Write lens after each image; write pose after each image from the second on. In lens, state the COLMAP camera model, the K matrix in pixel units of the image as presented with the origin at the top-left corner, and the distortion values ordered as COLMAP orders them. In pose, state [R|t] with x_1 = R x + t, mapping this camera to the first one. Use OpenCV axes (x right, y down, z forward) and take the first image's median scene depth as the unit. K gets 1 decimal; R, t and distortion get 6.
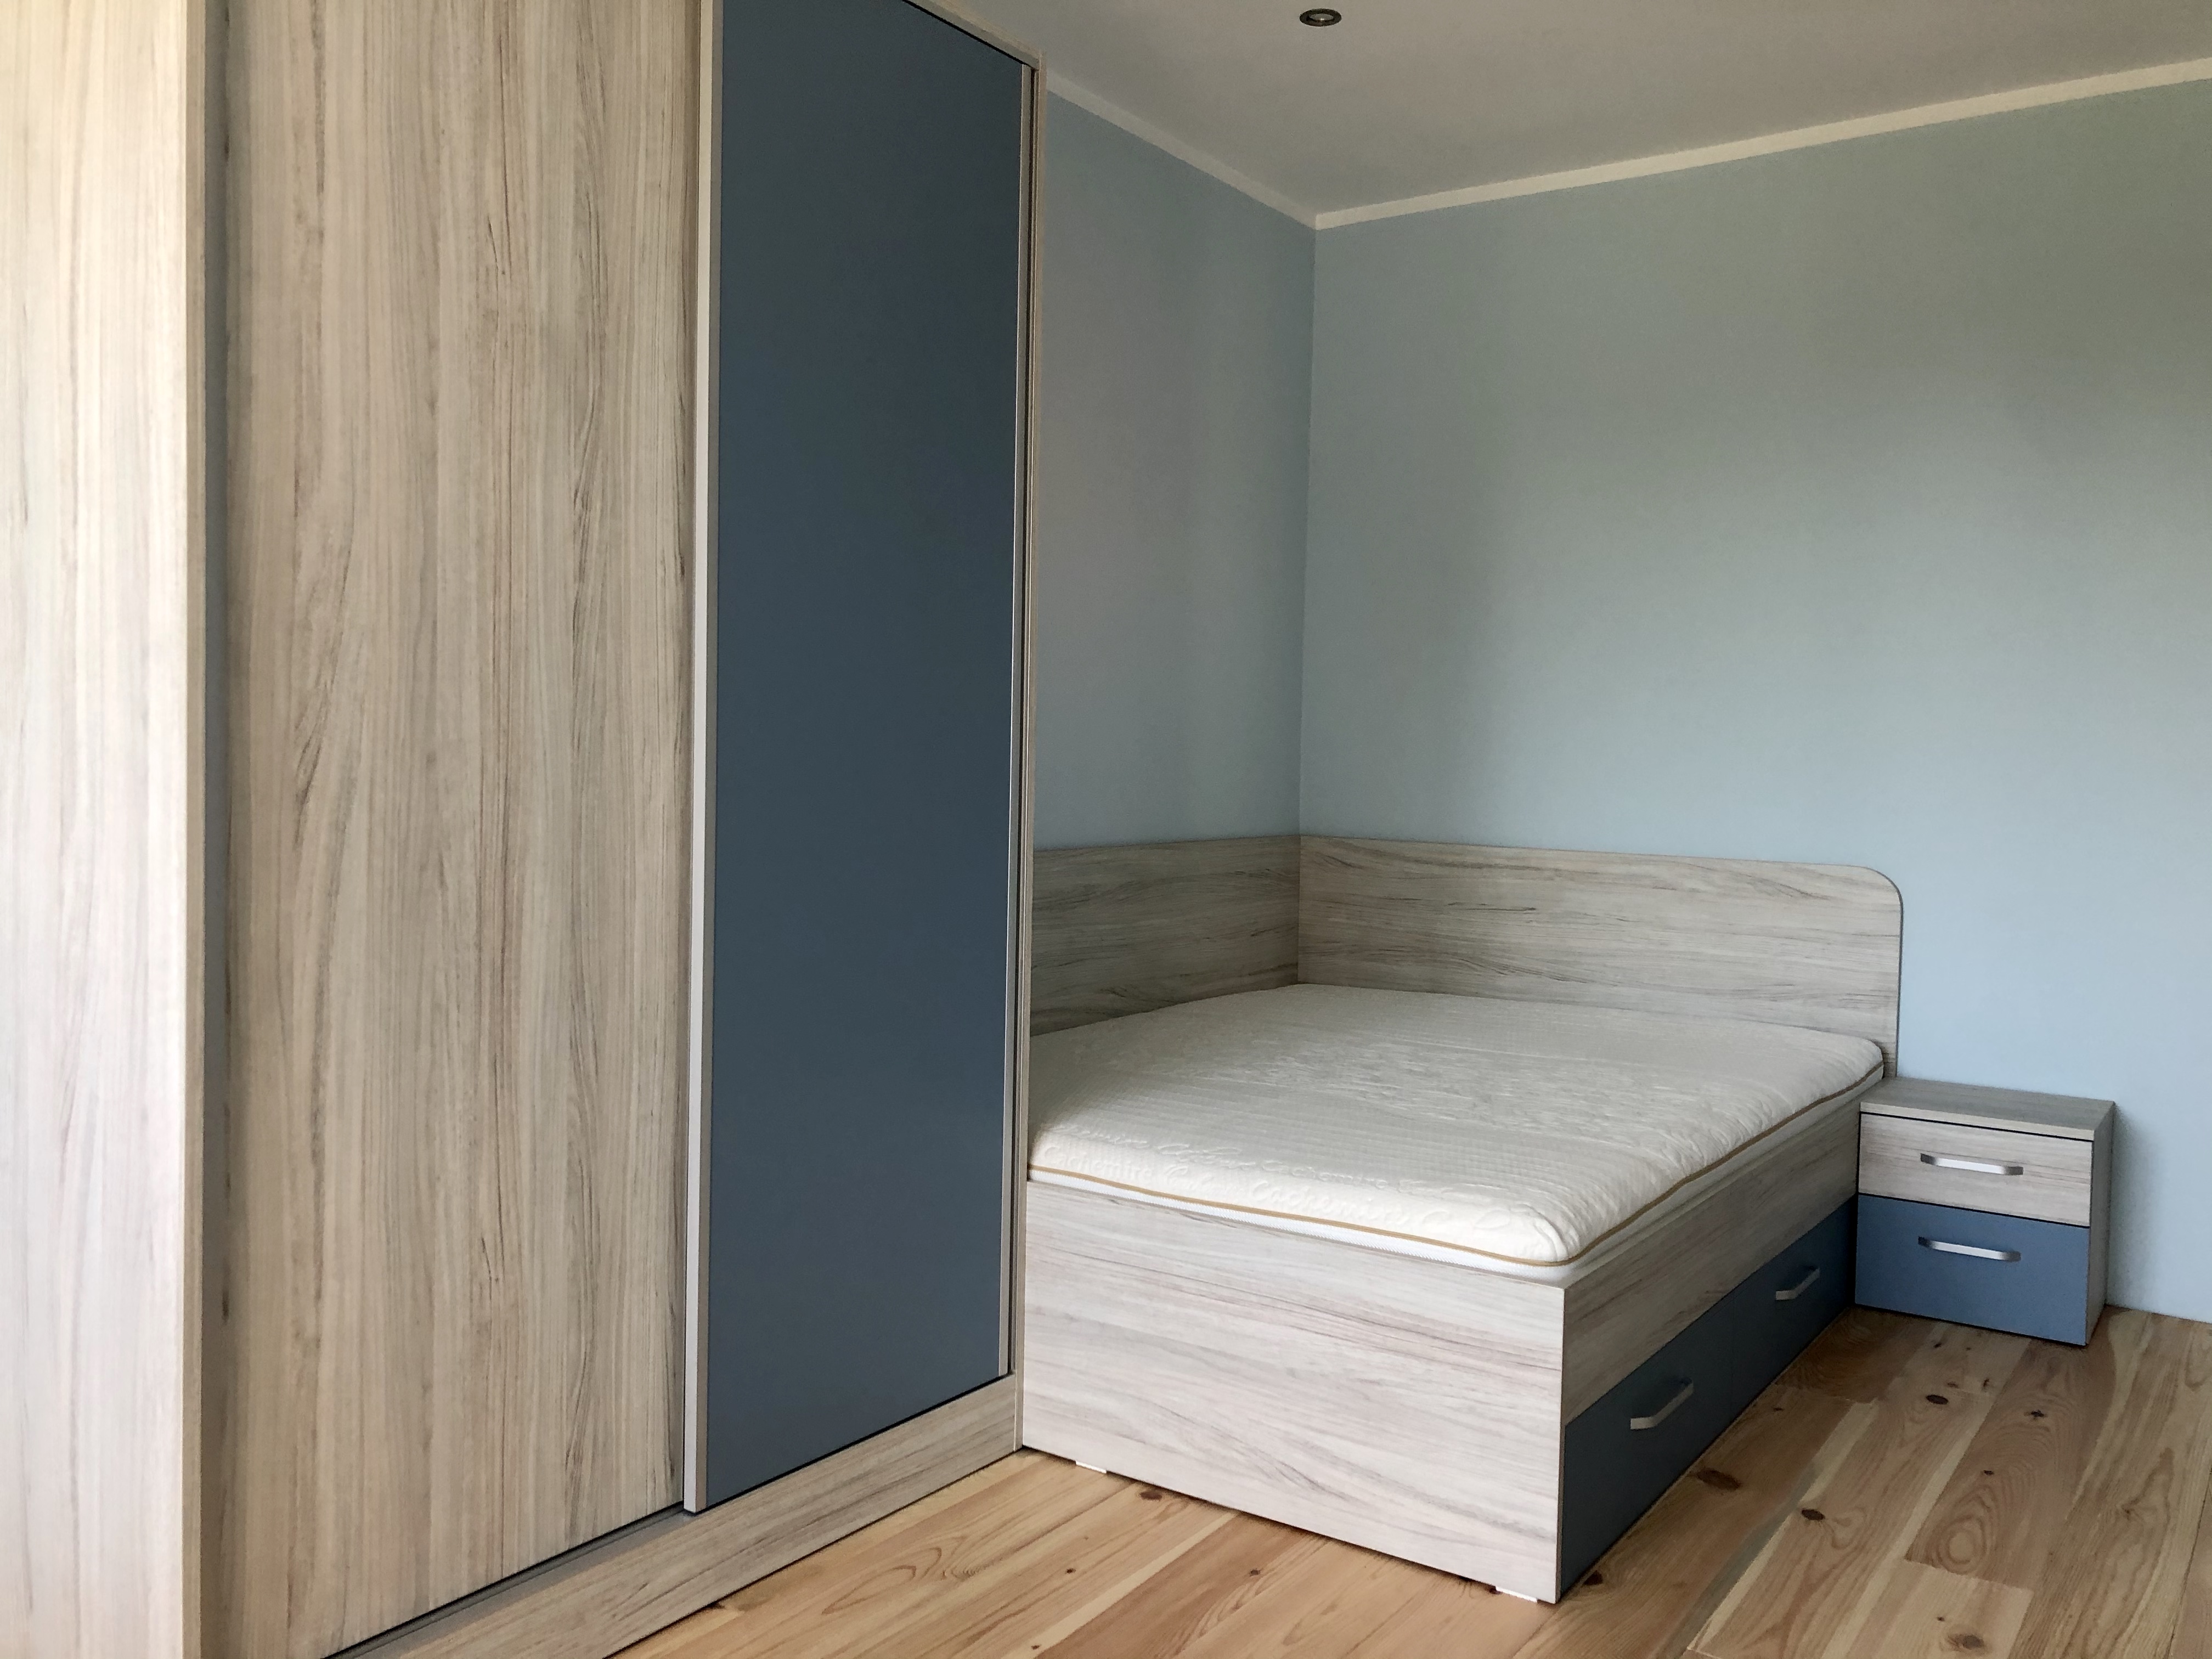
lens RADIAL K [[1822.1, 0, 1097.3], [0, 1822.1, 817.7], [0, 0, 1]] dist [0.022821, -0.019114]
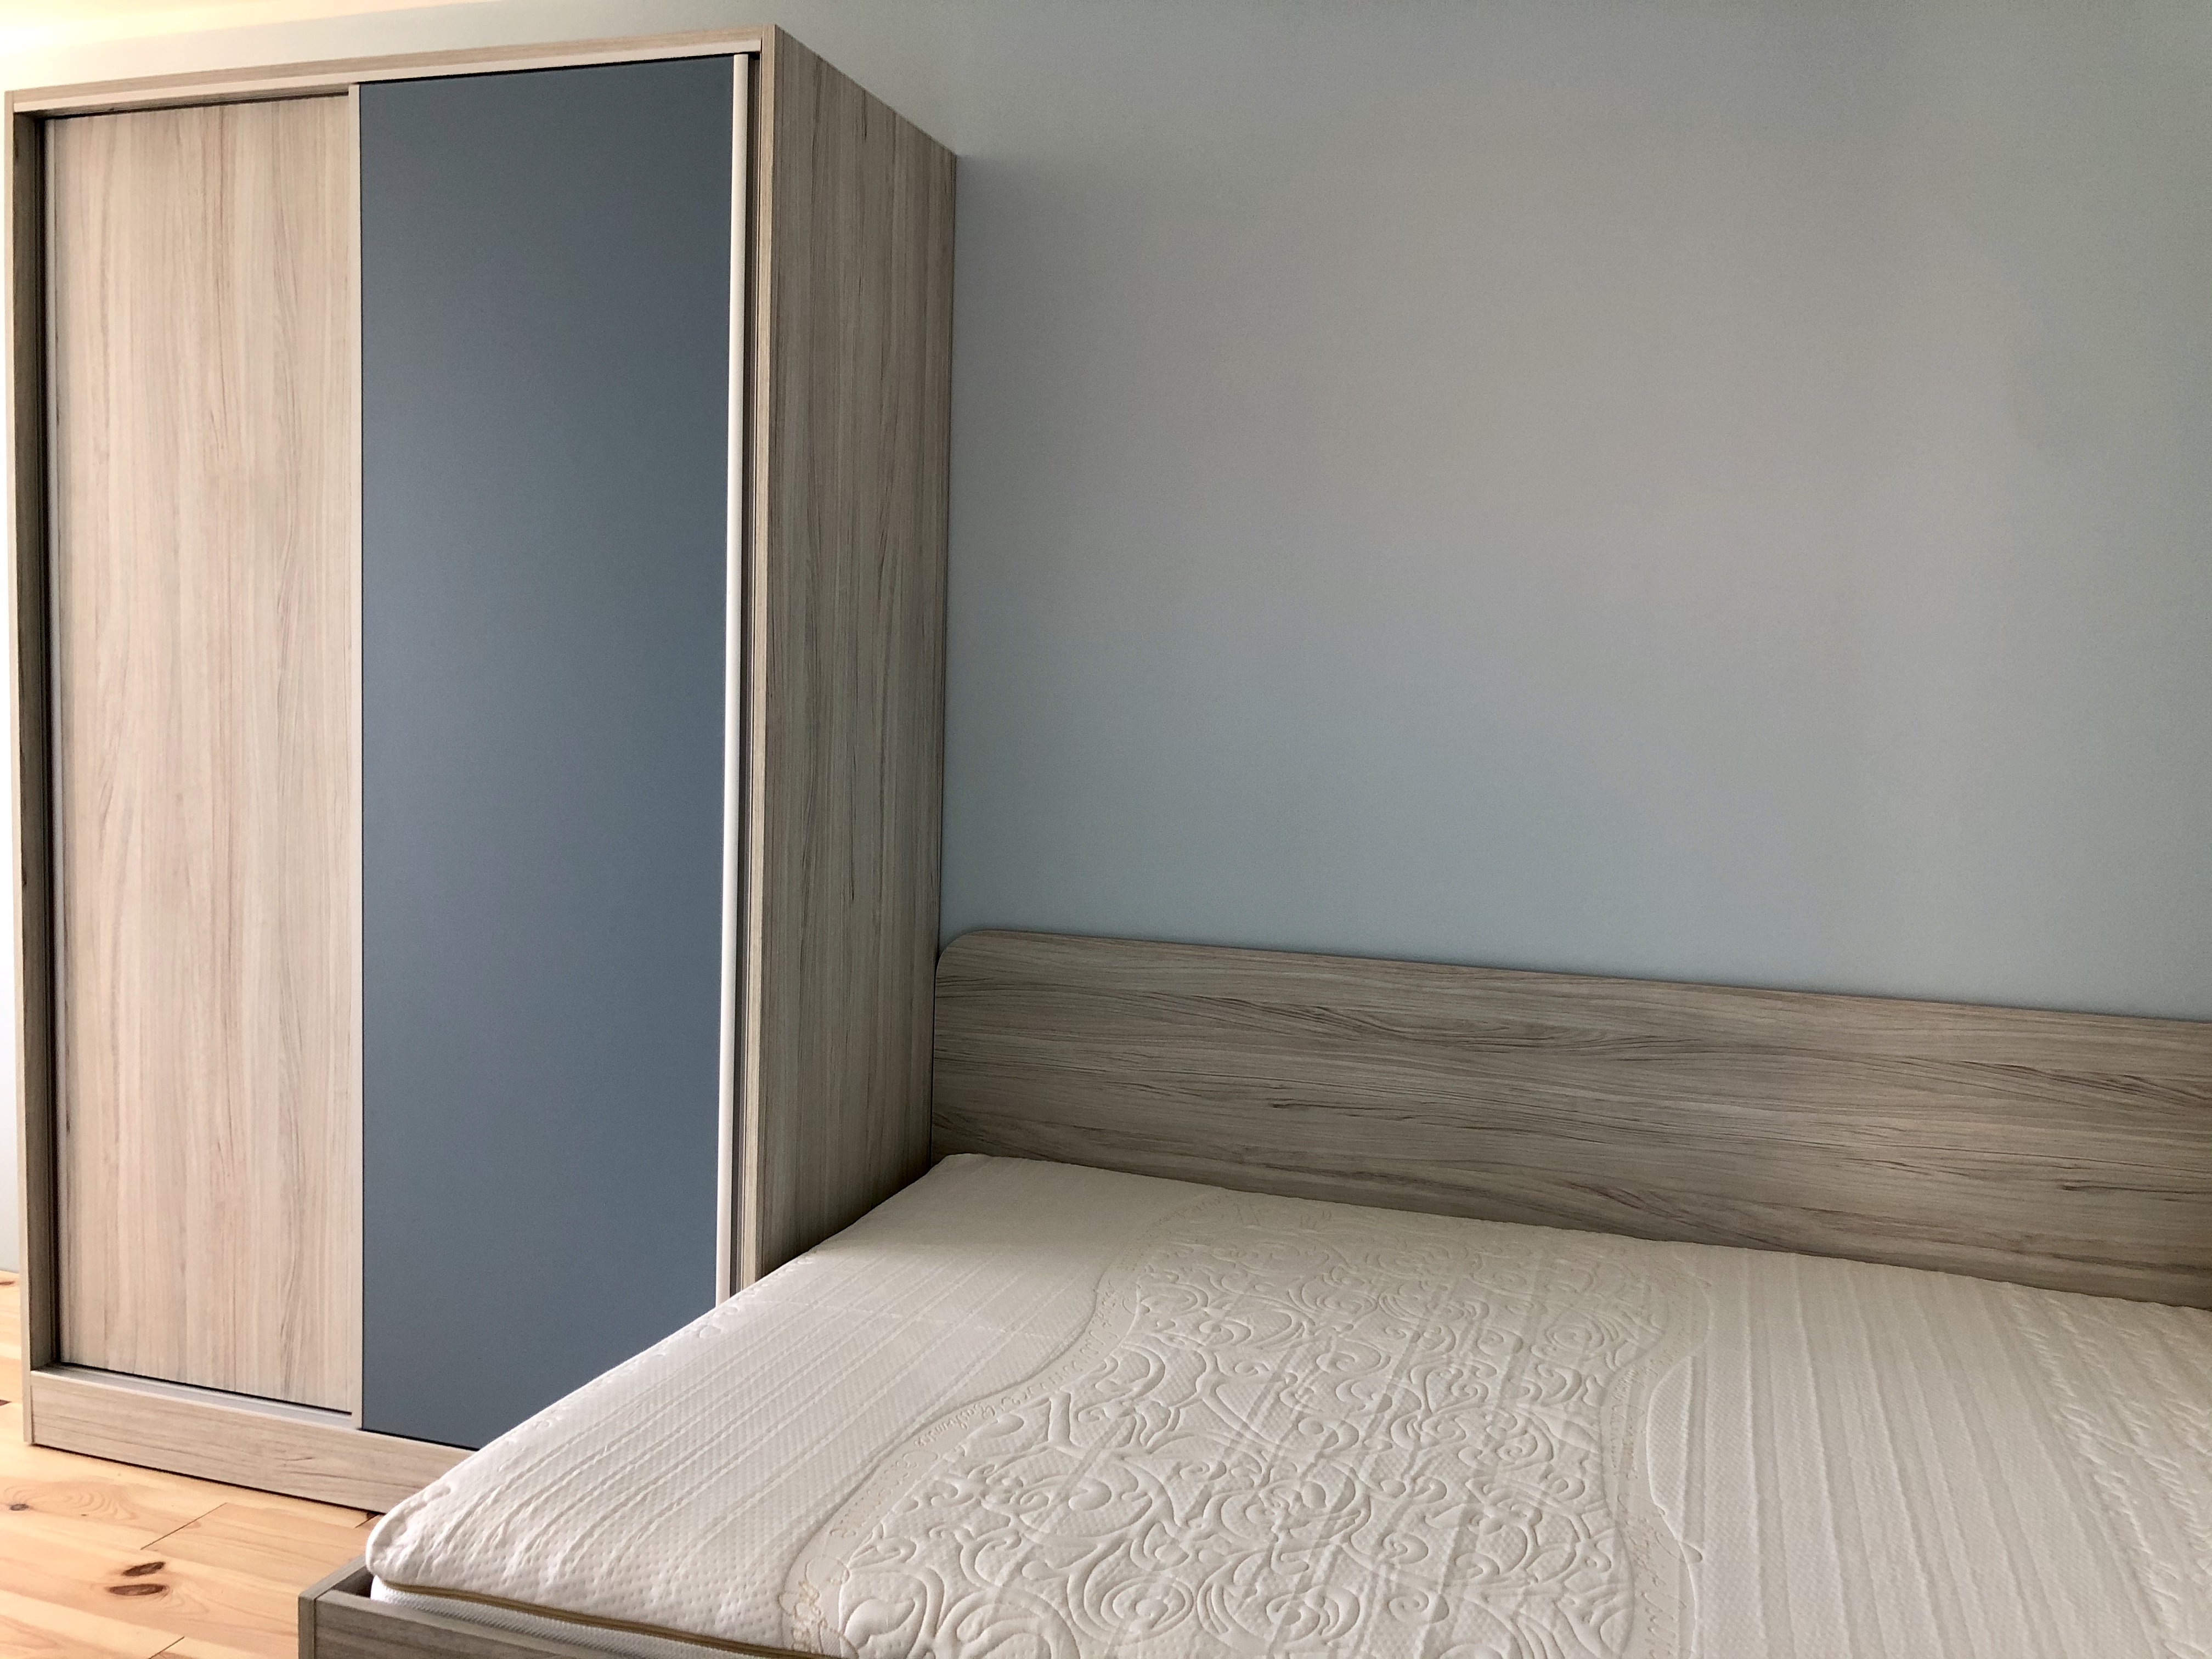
lens RADIAL K [[1822.1, 0, 1096.3], [0, 1822.1, 817.8], [0, 0, 1]] dist [0.022821, -0.019114]
pose [[0.282424, 0.064298, -0.957133, 0.969158], [-0.060947, 0.996938, 0.048988, -0.104091], [0.957352, 0.044499, 0.285478, 1.013751]]
